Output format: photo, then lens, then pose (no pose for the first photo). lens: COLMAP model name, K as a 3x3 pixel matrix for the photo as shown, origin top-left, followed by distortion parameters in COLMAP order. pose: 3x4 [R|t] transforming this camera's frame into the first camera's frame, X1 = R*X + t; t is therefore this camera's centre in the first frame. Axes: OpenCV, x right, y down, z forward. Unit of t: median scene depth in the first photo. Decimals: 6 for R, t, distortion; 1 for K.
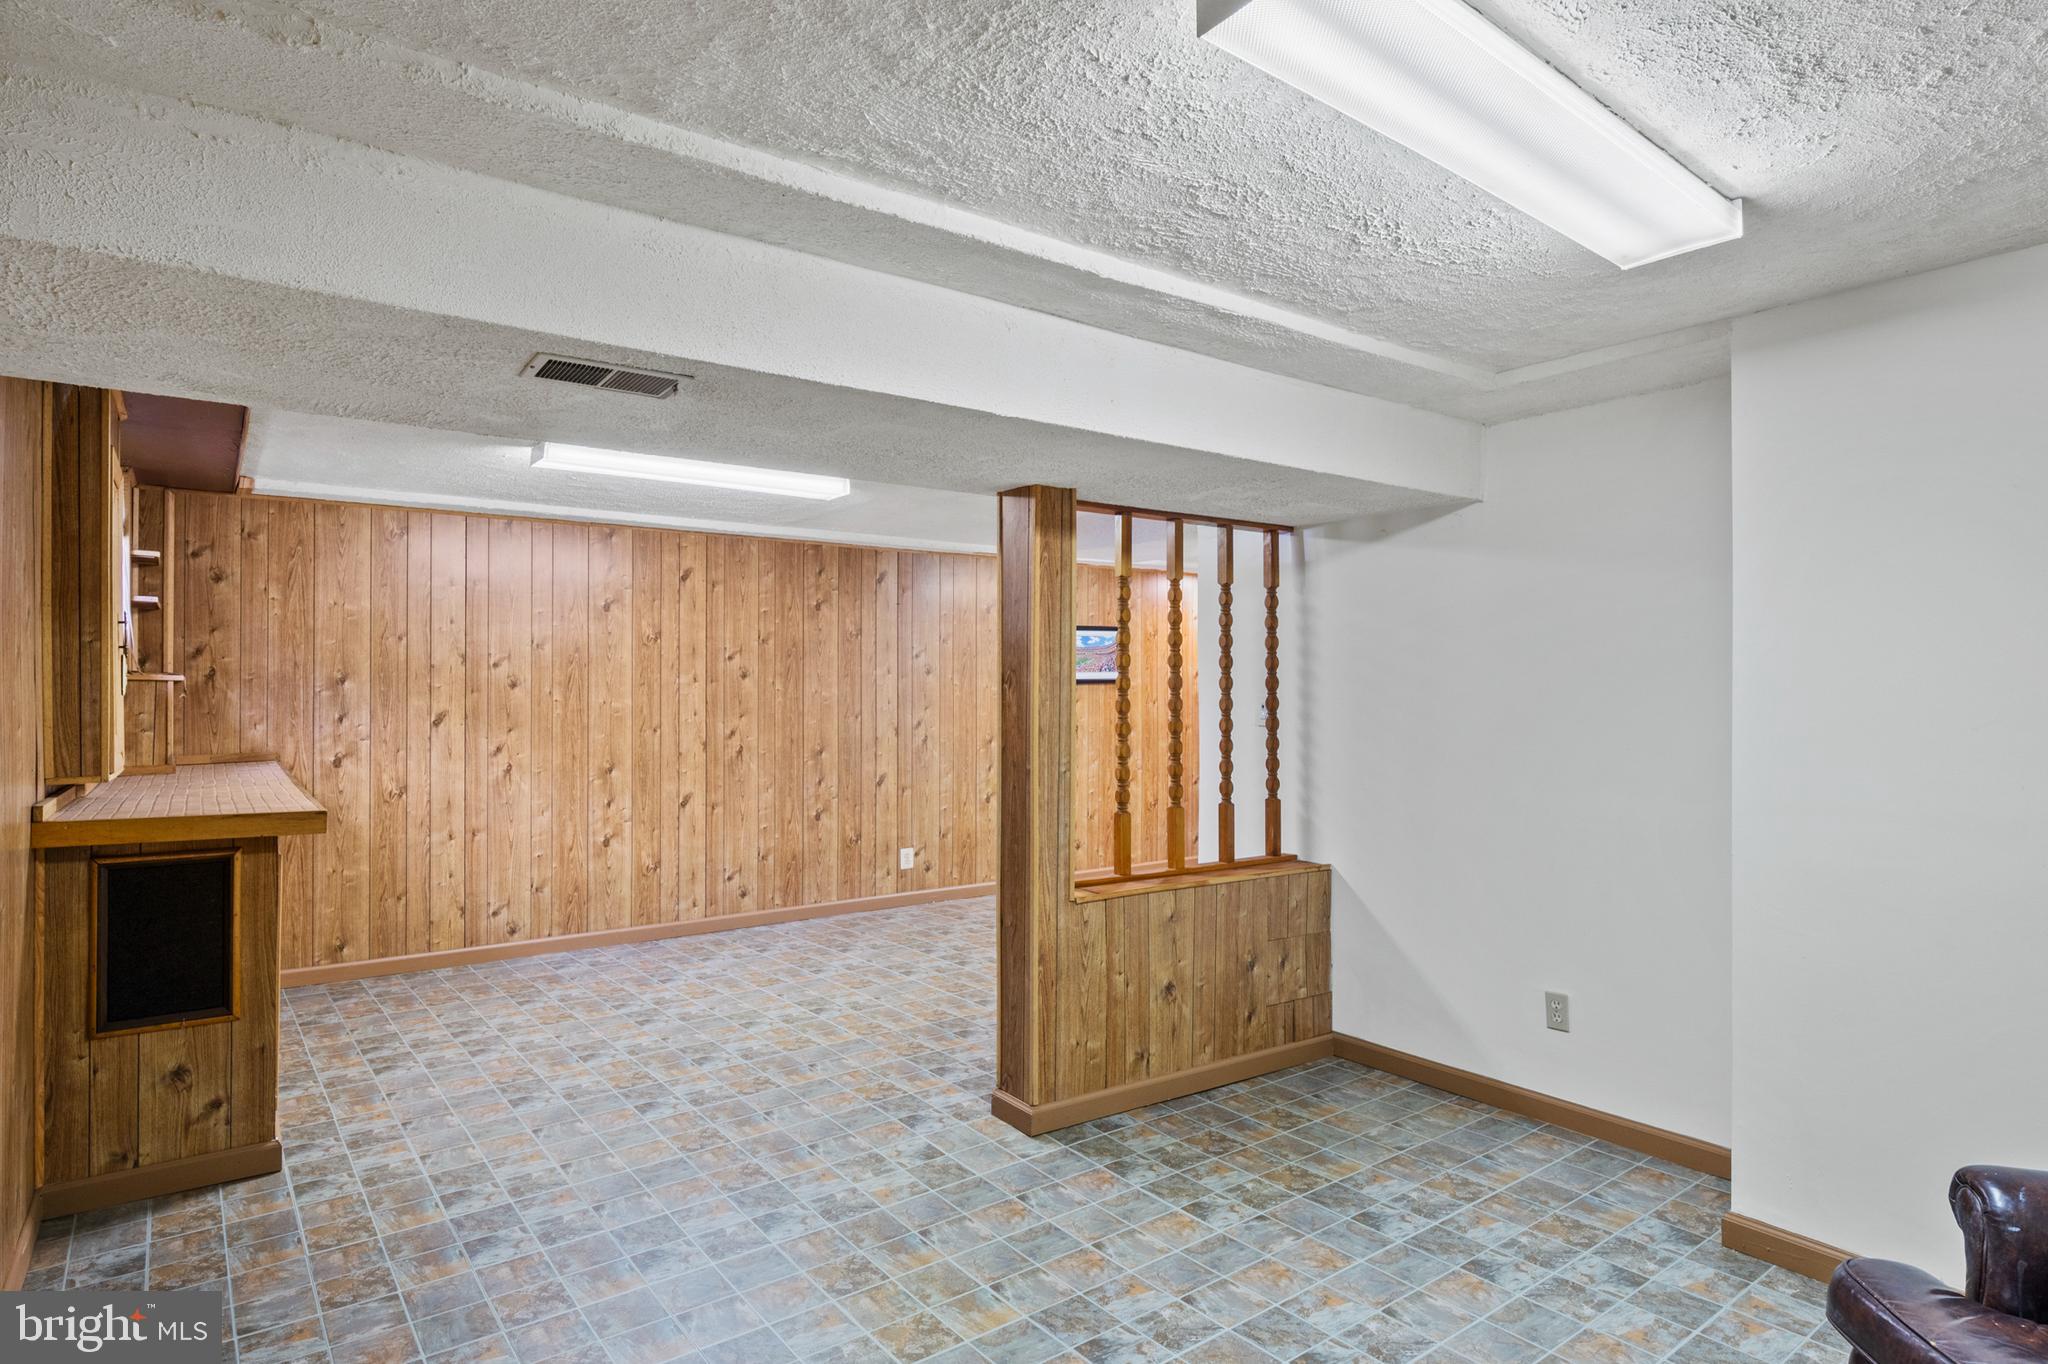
lens RADIAL K [[1117.4, 0, 1020.4], [0, 1117.4, 681.7], [0, 0, 1]] dist [0.000614, 0.000315]
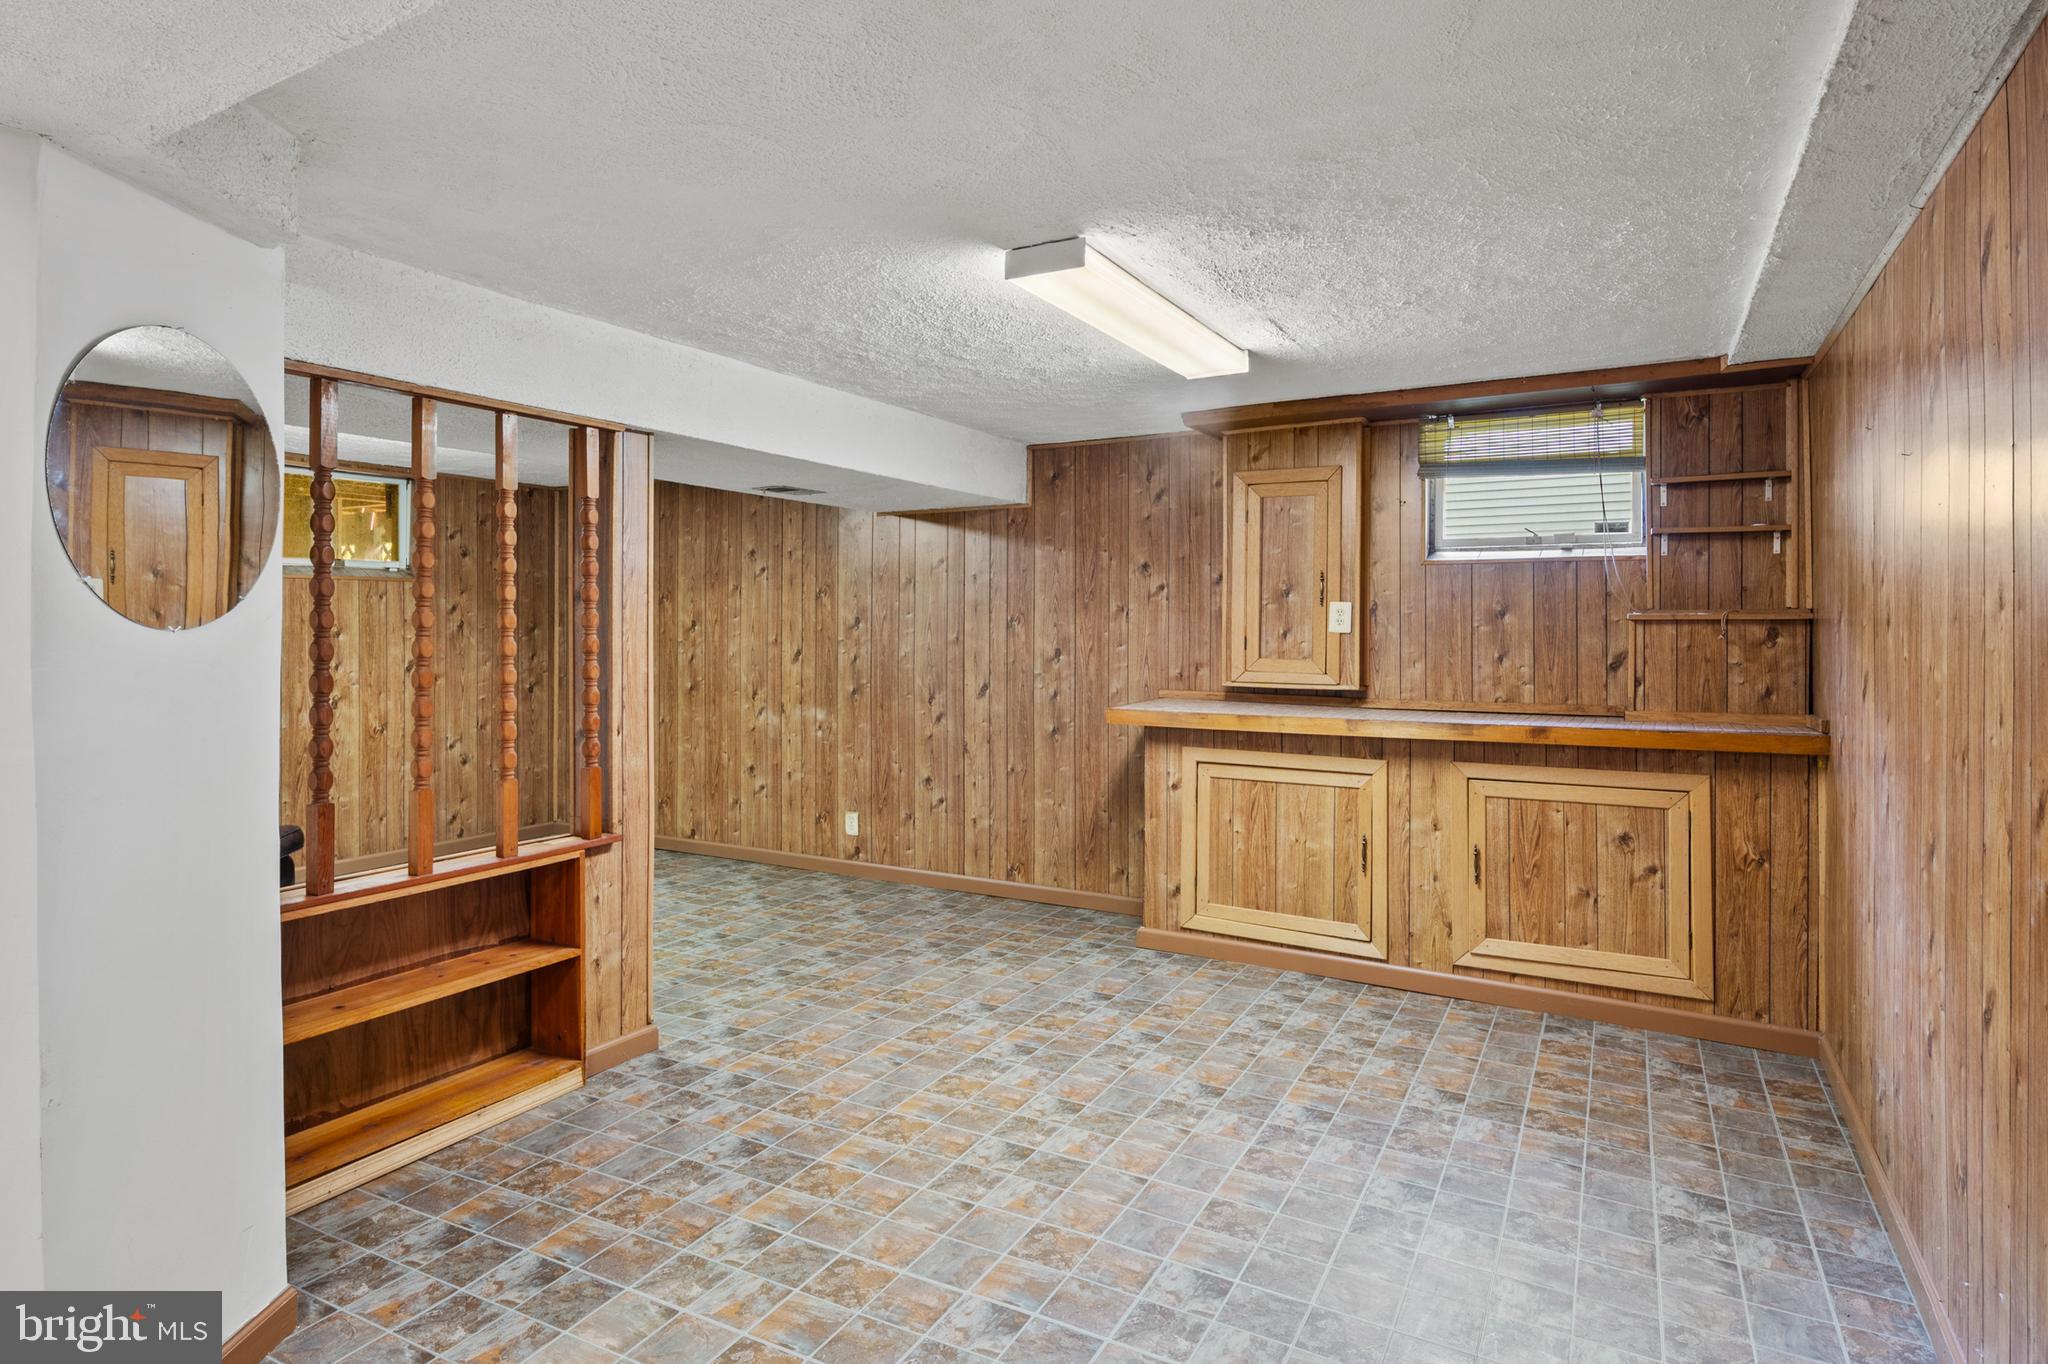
lens RADIAL K [[1117.4, 0, 971.7], [0, 1117.4, 635.8], [0, 0, 1]] dist [0.000614, 0.000315]
pose [[-0.923306, 0.002720, -0.384056, 0.085760], [0.001446, 0.999992, 0.003605, 0.013717], [0.384063, 0.002773, -0.923303, 1.774821]]
